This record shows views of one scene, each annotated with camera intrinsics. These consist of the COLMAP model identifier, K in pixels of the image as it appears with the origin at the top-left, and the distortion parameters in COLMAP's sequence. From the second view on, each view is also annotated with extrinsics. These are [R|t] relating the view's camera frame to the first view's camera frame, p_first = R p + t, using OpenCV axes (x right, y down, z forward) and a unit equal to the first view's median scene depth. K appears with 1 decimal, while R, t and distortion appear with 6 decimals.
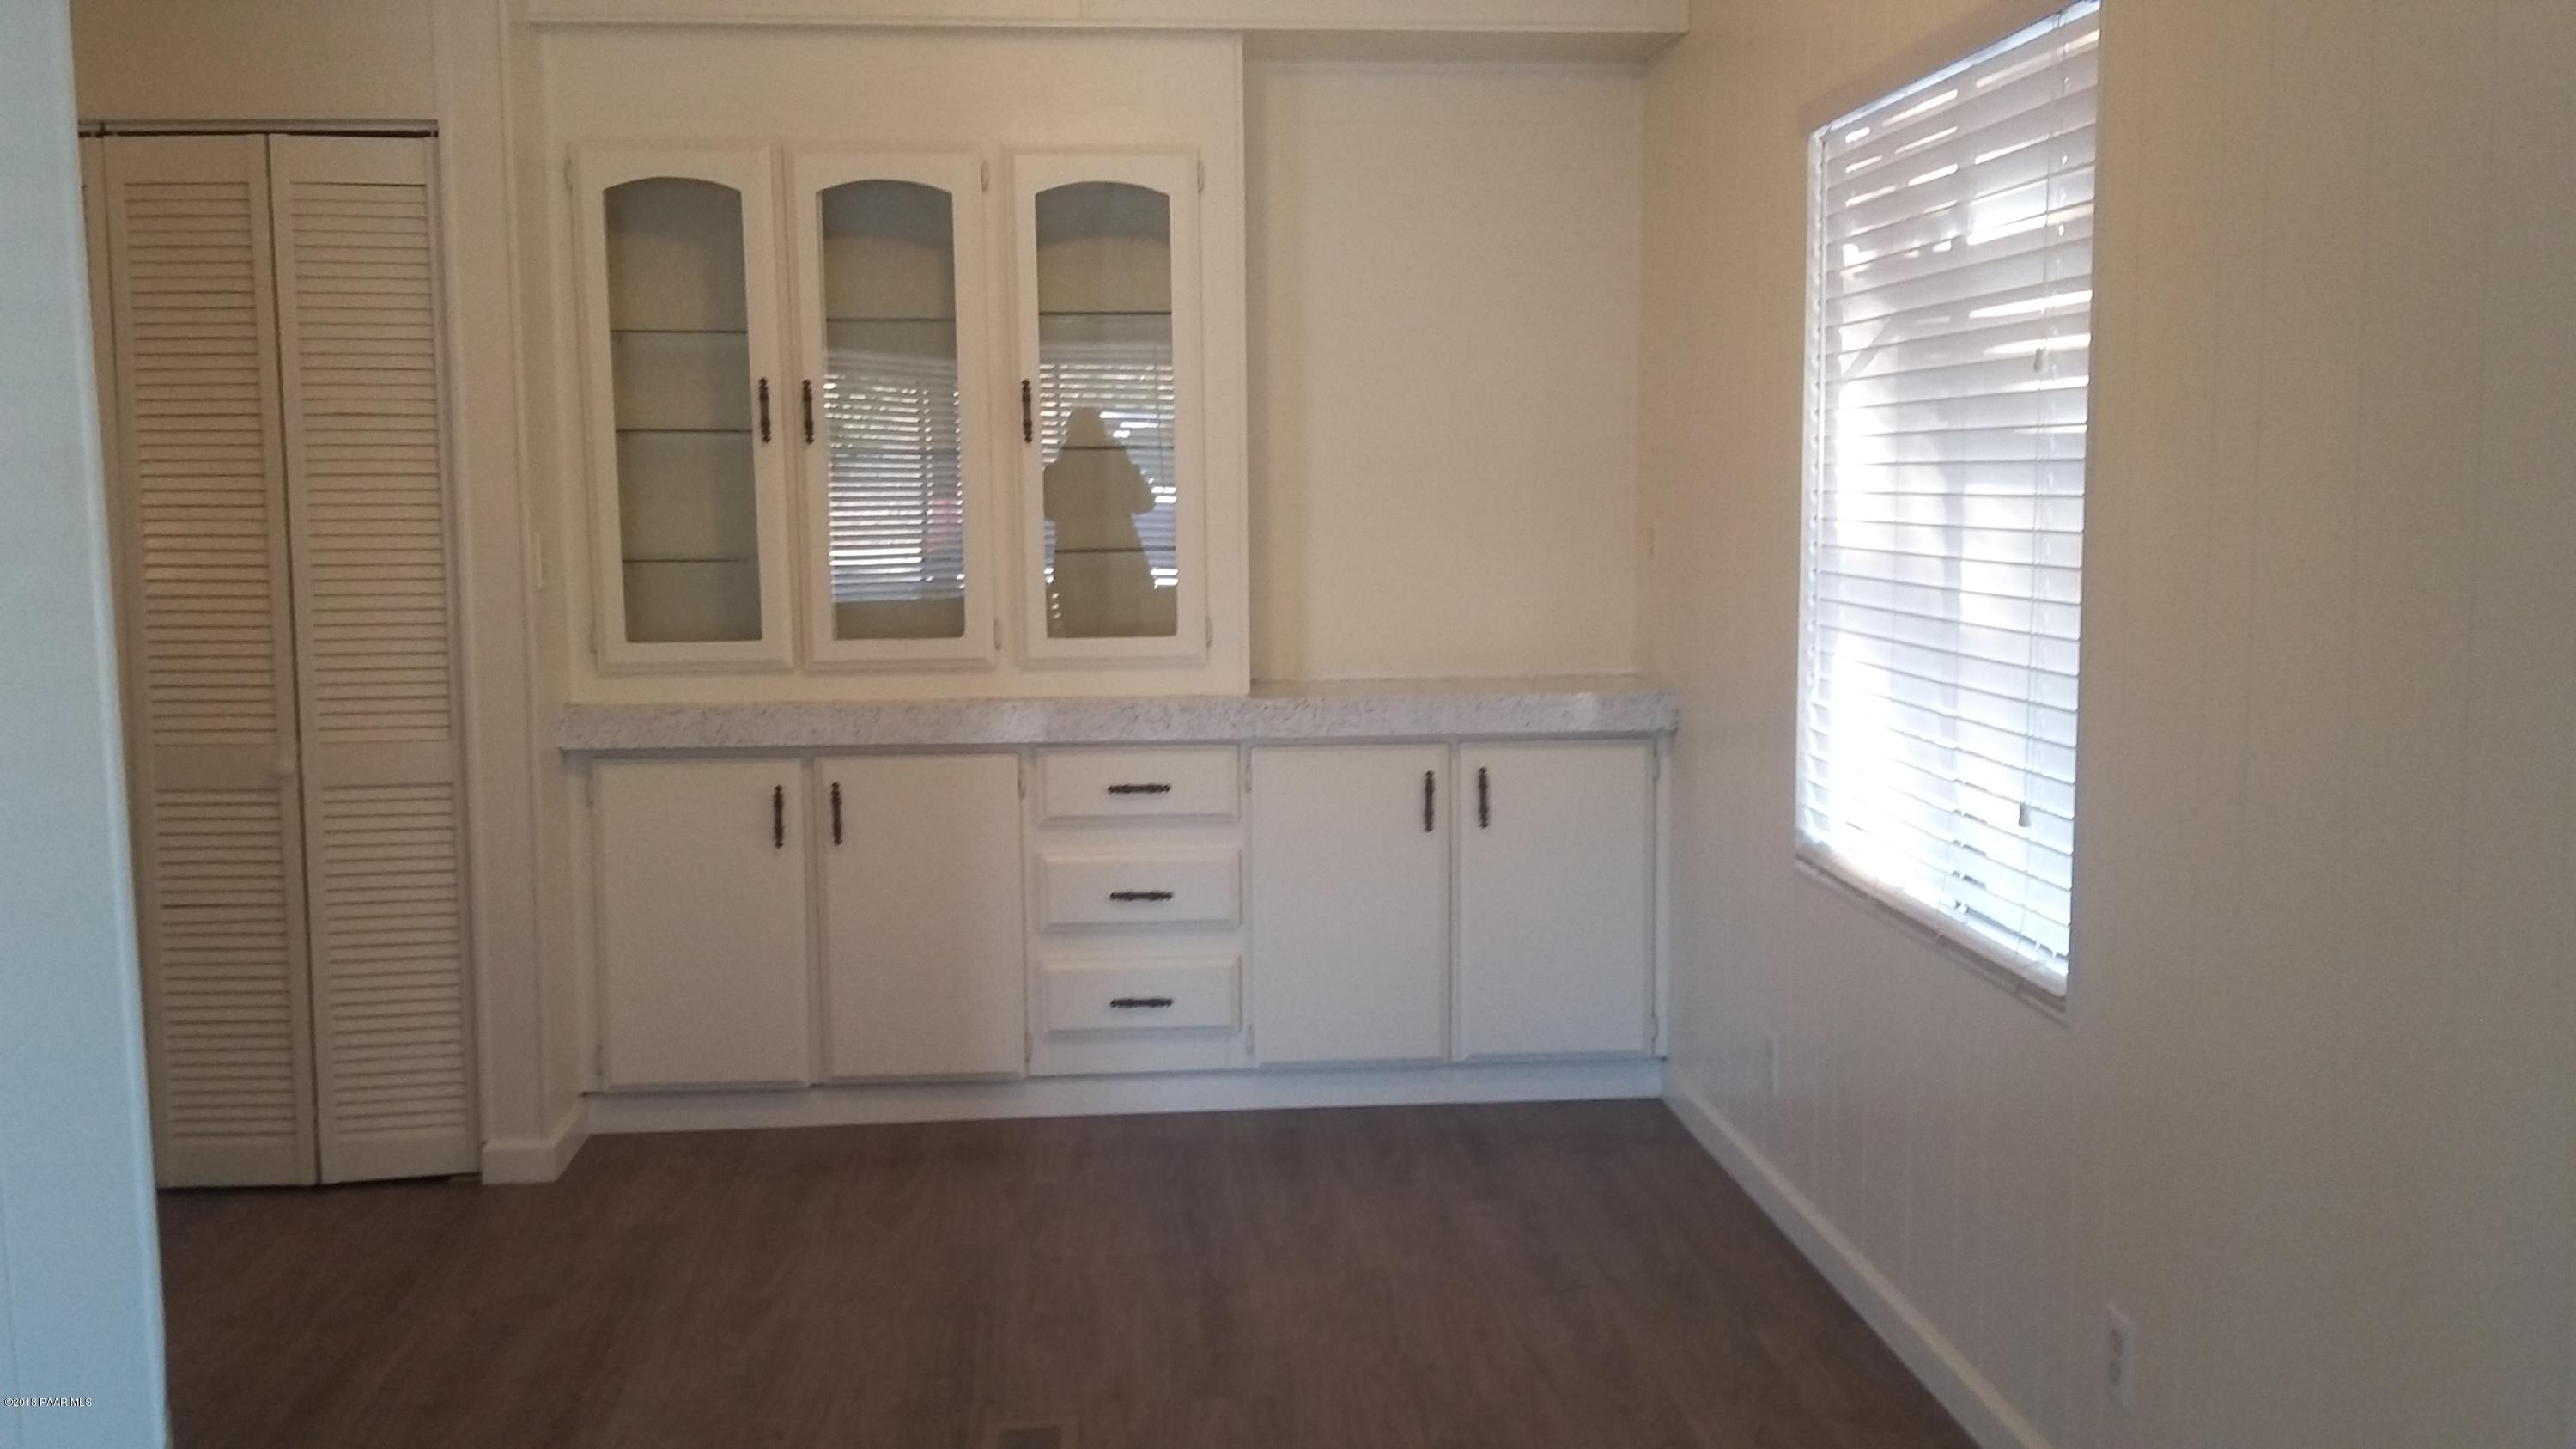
lens RADIAL K [[2356.3, 0, 1288.0], [0, 2356.3, 724.5], [0, 0, 1]] dist [0.096822, -0.197054]
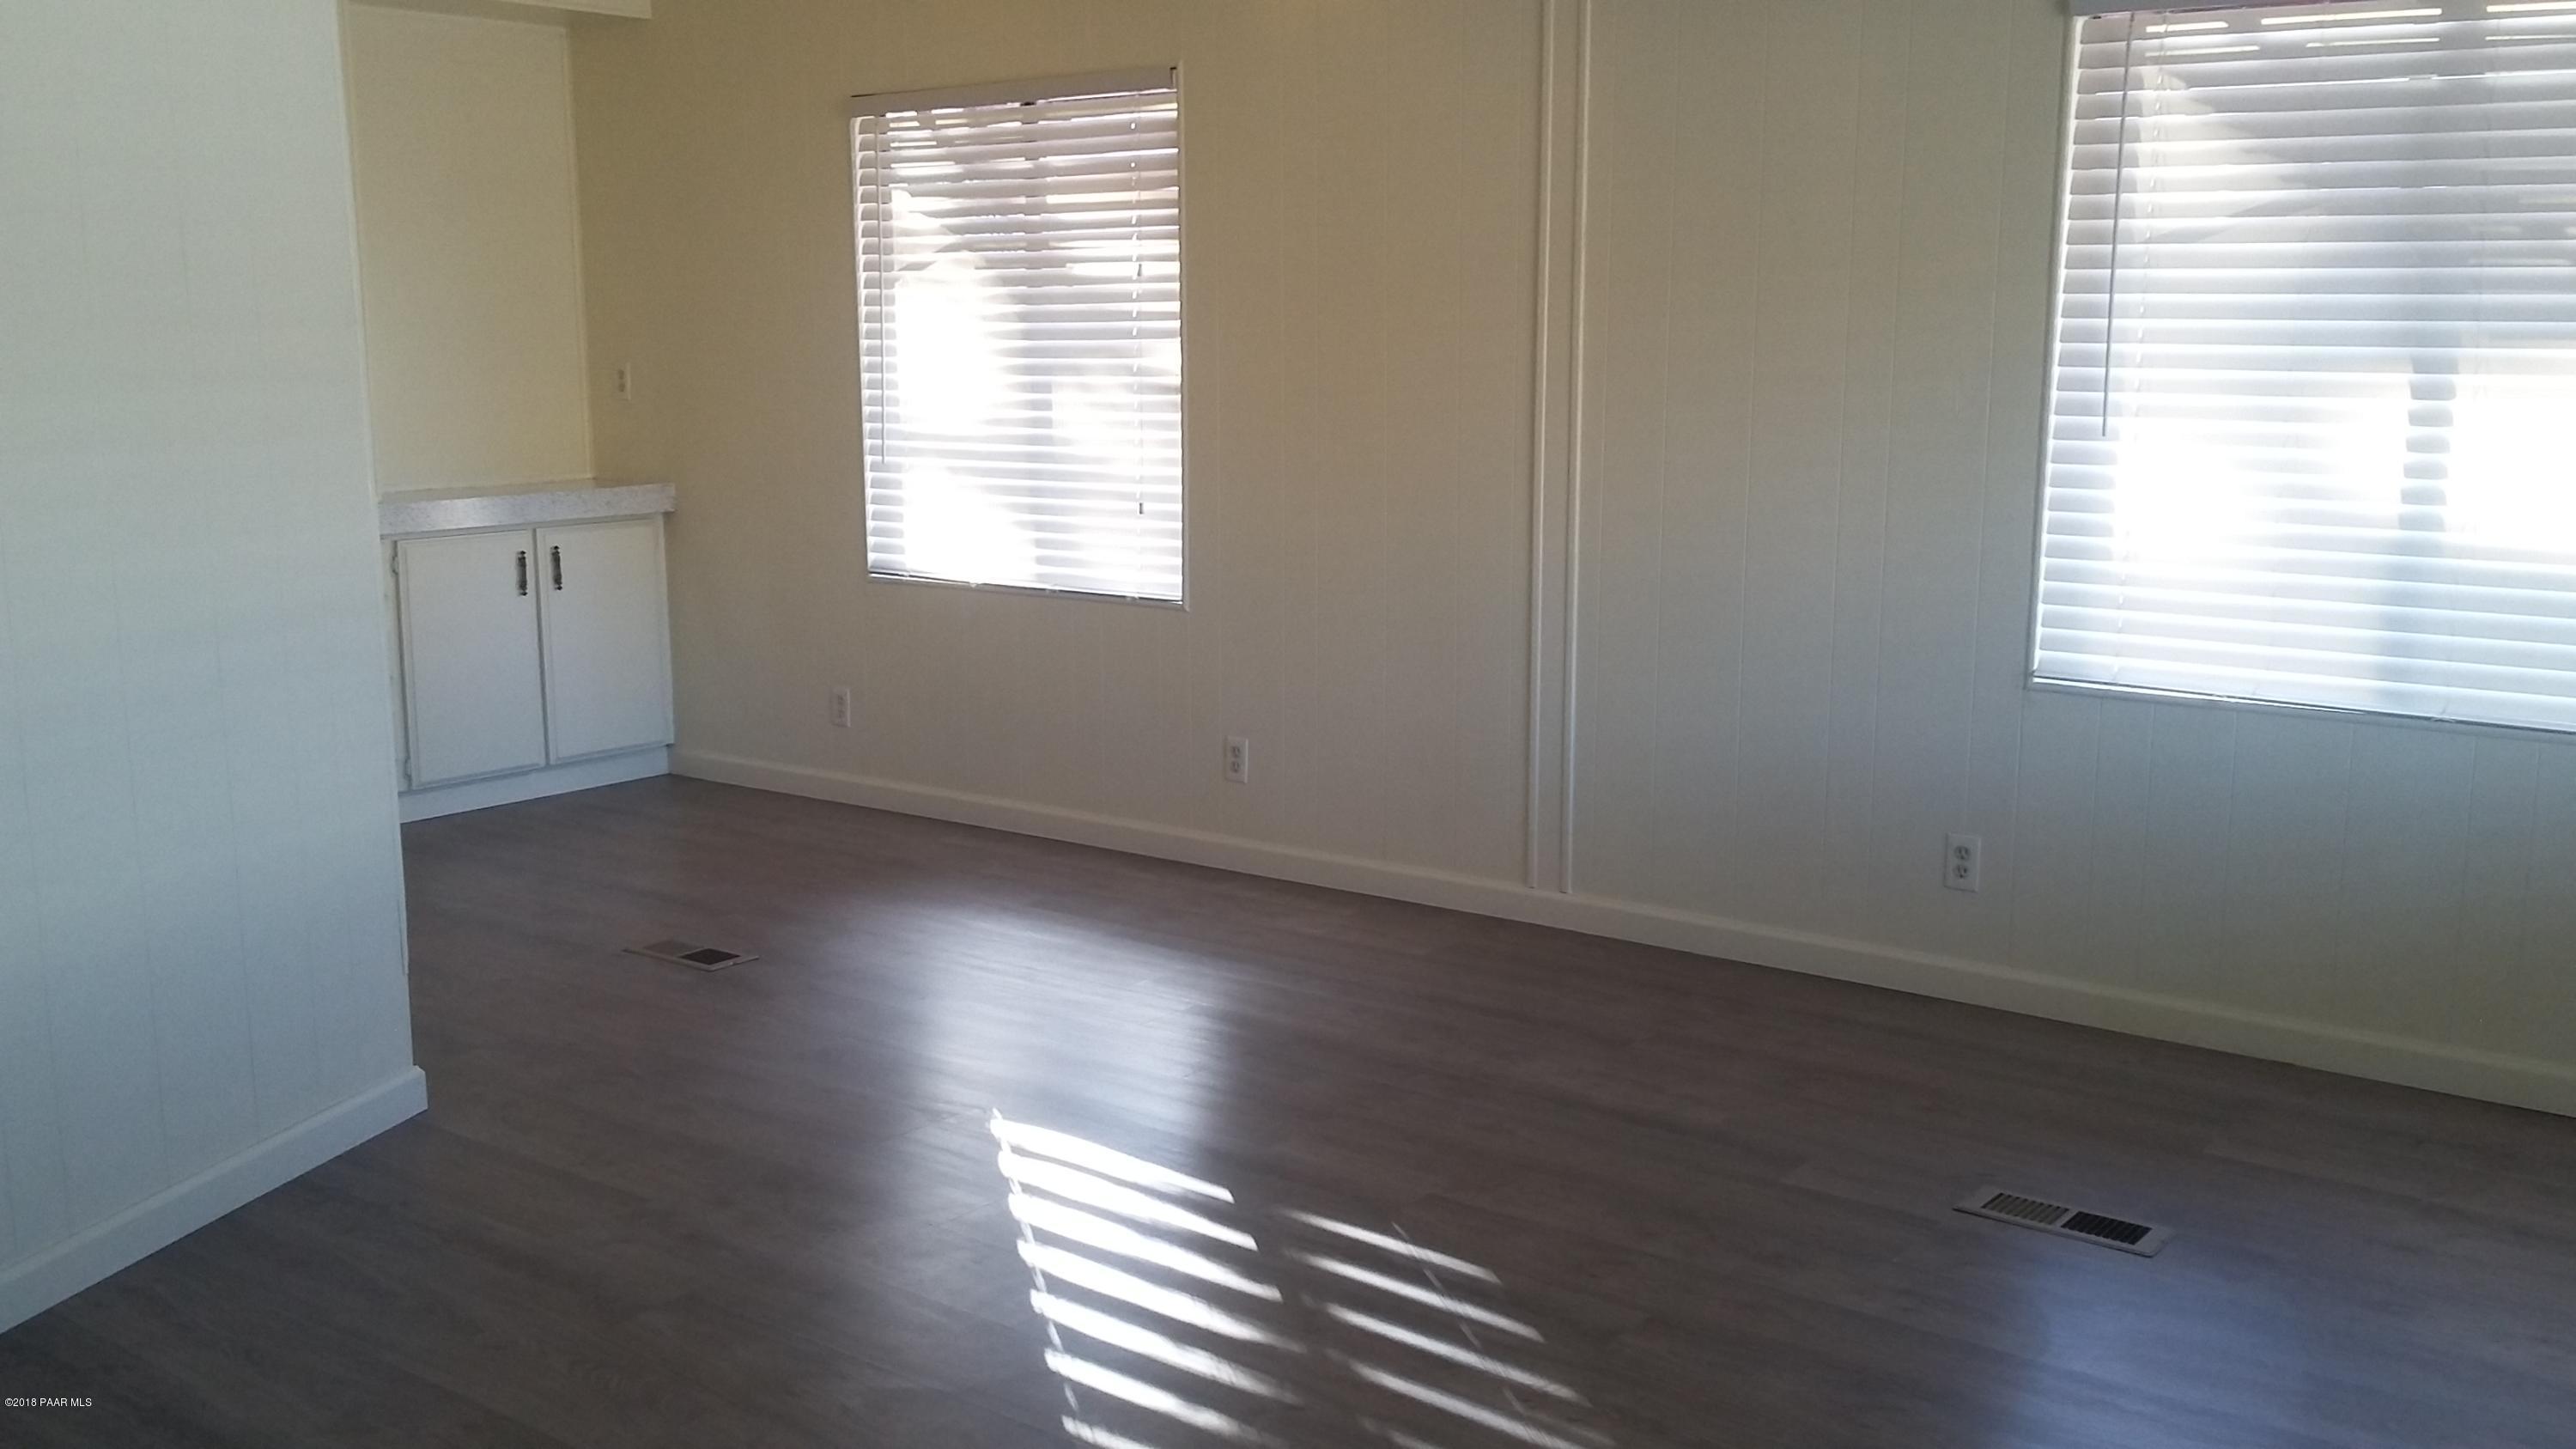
lens RADIAL K [[2356.3, 0, 1288.0], [0, 2356.3, 724.5], [0, 0, 1]] dist [0.096822, -0.197054]
pose [[0.538432, -0.108670, 0.835632, -1.098733], [0.056697, 0.994075, 0.092742, 0.022996], [-0.840759, -0.002558, 0.541403, -0.124339]]
